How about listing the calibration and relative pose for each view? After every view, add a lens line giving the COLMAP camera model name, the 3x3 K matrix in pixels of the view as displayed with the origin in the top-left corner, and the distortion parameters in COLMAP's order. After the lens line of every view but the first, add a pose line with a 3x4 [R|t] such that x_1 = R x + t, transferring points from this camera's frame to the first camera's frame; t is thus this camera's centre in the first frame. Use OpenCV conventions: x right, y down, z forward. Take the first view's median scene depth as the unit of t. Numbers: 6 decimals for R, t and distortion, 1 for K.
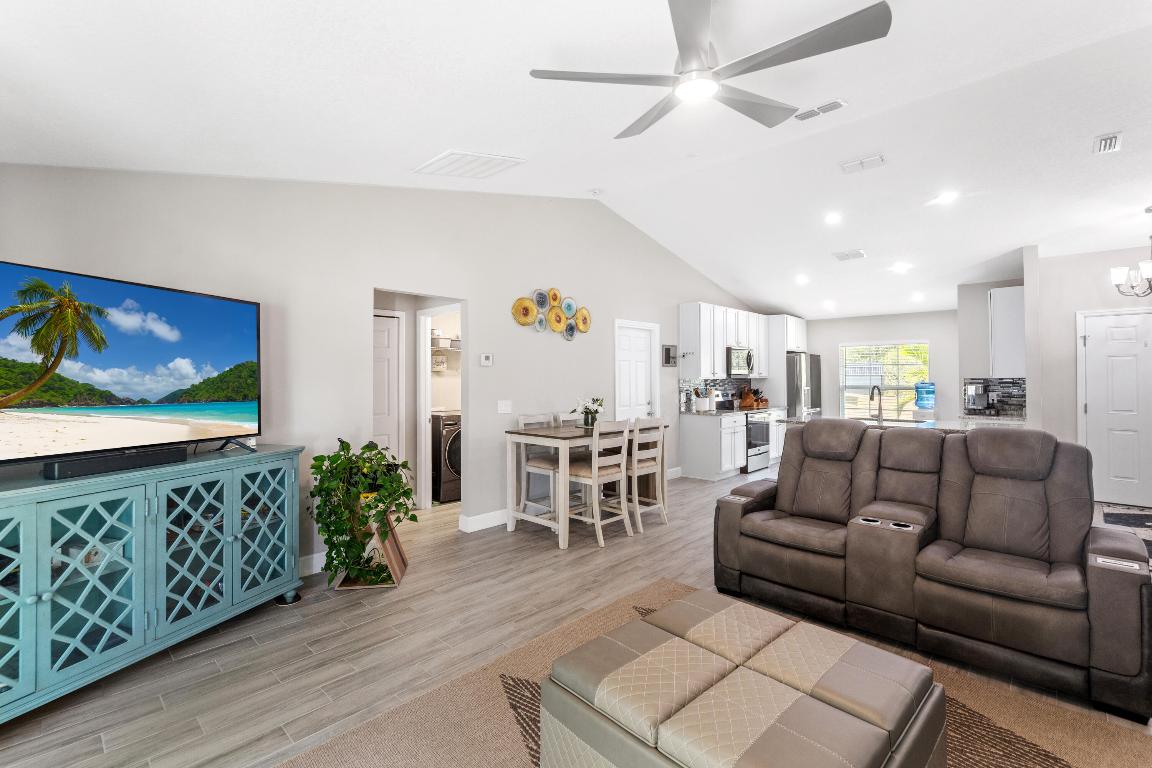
lens RADIAL K [[503.0, 0, 581.6], [0, 503.0, 372.6], [0, 0, 1]] dist [-0.003616, -0.000252]
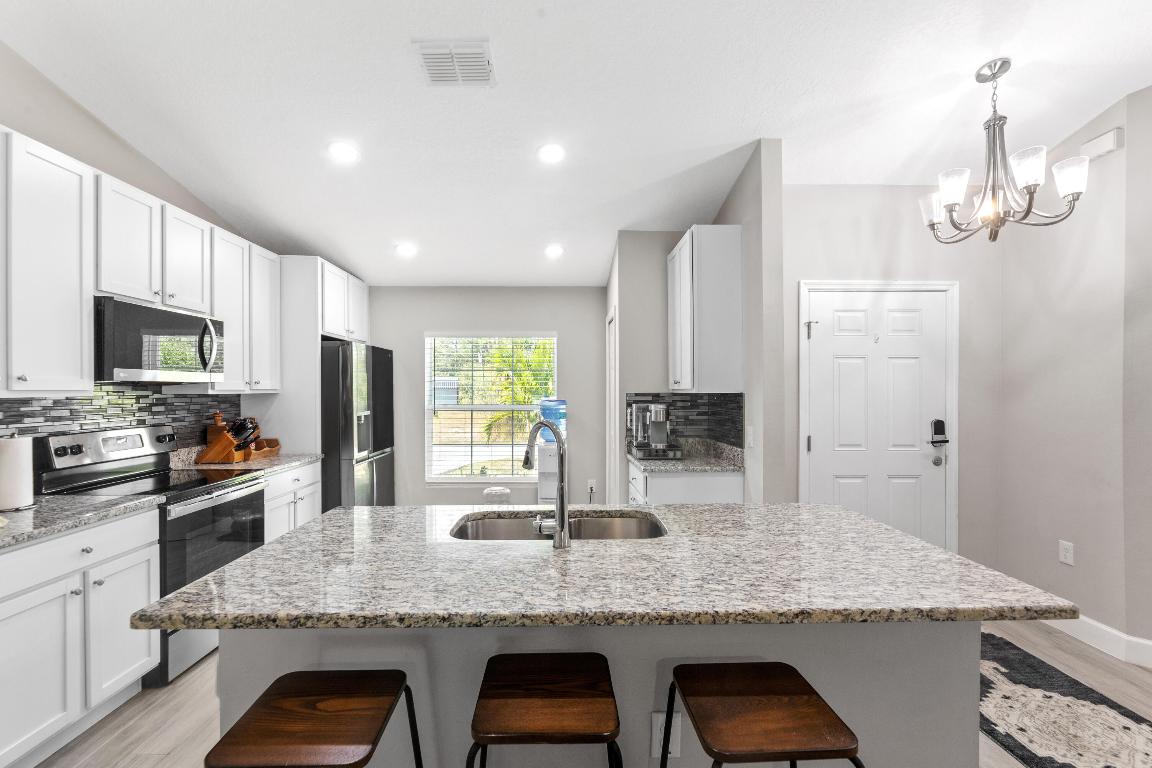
lens RADIAL K [[503.0, 0, 567.3], [0, 503.0, 387.0], [0, 0, 1]] dist [-0.003616, -0.000252]
pose [[0.724412, 0.005718, 0.689344, 0.437463], [-0.007744, 0.999970, -0.000156, 0.006701], [-0.689324, -0.005225, 0.724434, 0.875278]]
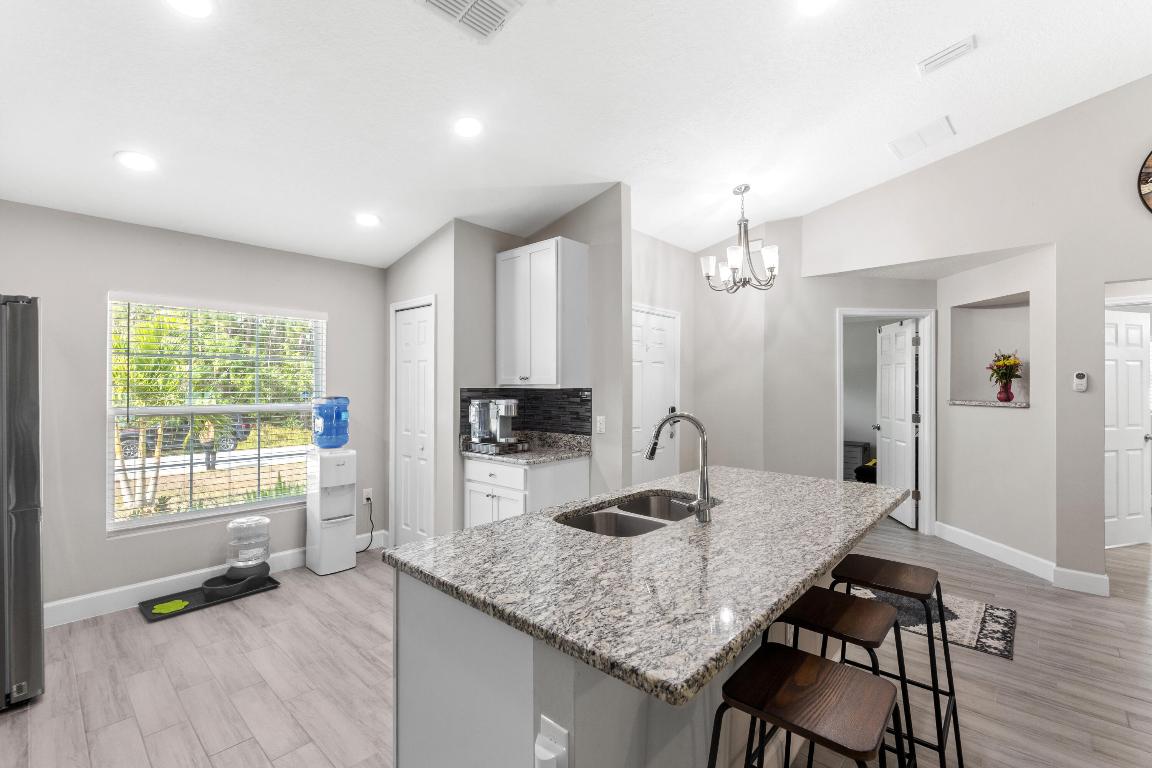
lens RADIAL K [[503.0, 0, 576.0], [0, 503.0, 384.3], [0, 0, 1]] dist [-0.003616, -0.000252]
pose [[-0.001983, 0.005448, 0.999983, 0.282813], [-0.013459, 0.999894, -0.005474, 0.010703], [-0.999907, -0.013469, -0.001909, 1.214626]]
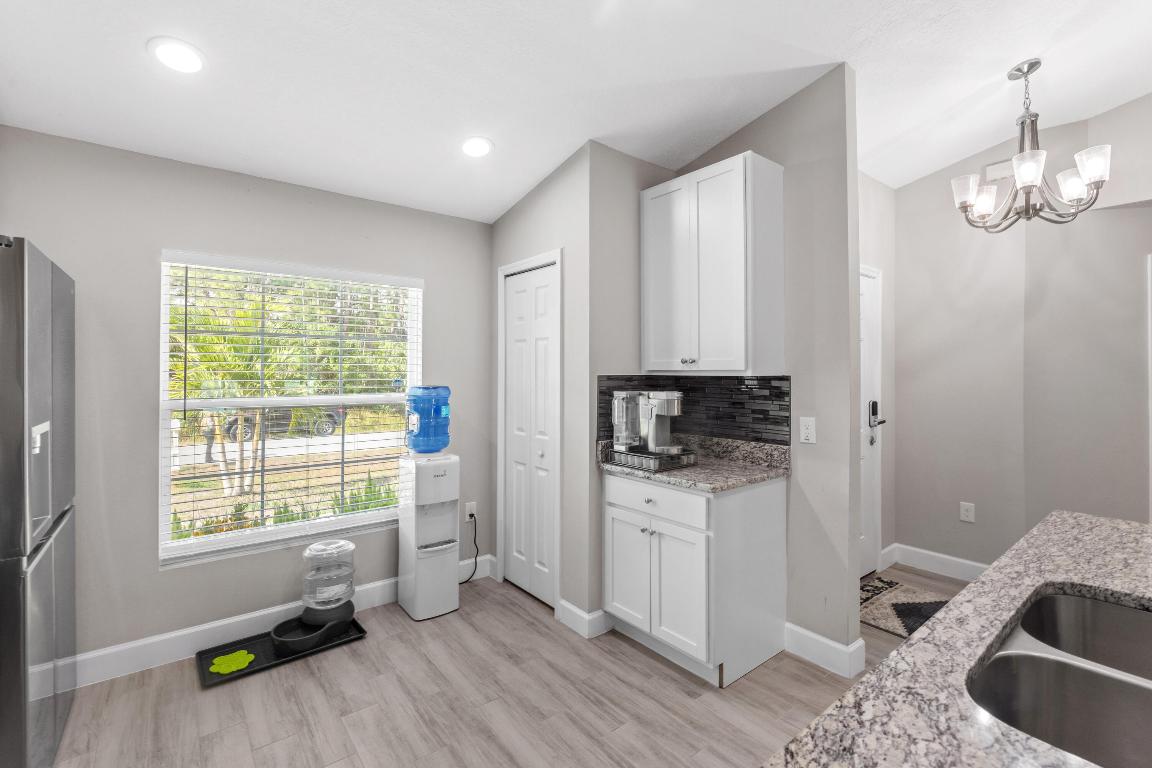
lens RADIAL K [[503.0, 0, 573.1], [0, 503.0, 371.7], [0, 0, 1]] dist [-0.003616, -0.000252]
pose [[0.156812, 0.003988, 0.987620, 0.498777], [-0.013957, 0.999901, -0.001822, 0.012191], [-0.987530, -0.013499, 0.156852, 1.329434]]
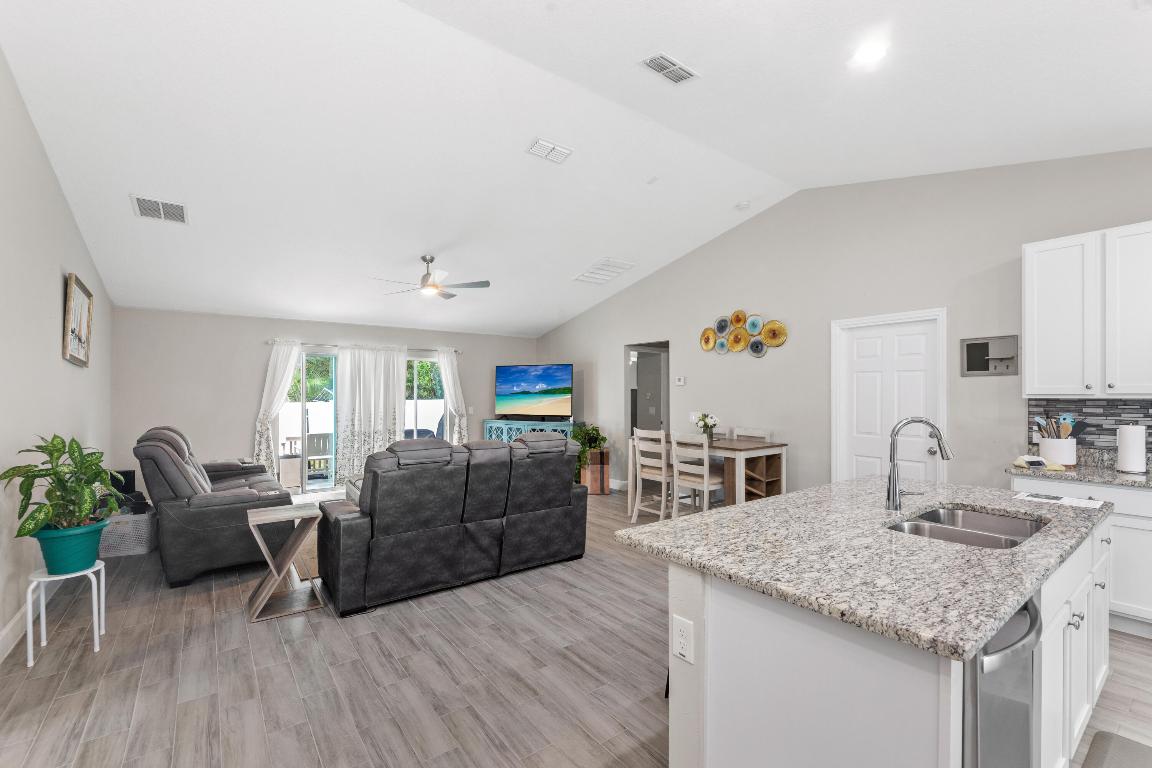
lens RADIAL K [[503.0, 0, 583.8], [0, 503.0, 389.0], [0, 0, 1]] dist [-0.003616, -0.000252]
pose [[-0.162527, -0.006228, -0.986684, 1.144385], [0.011085, 0.999905, -0.008137, 0.004311], [0.986642, -0.012260, -0.162443, 0.918749]]
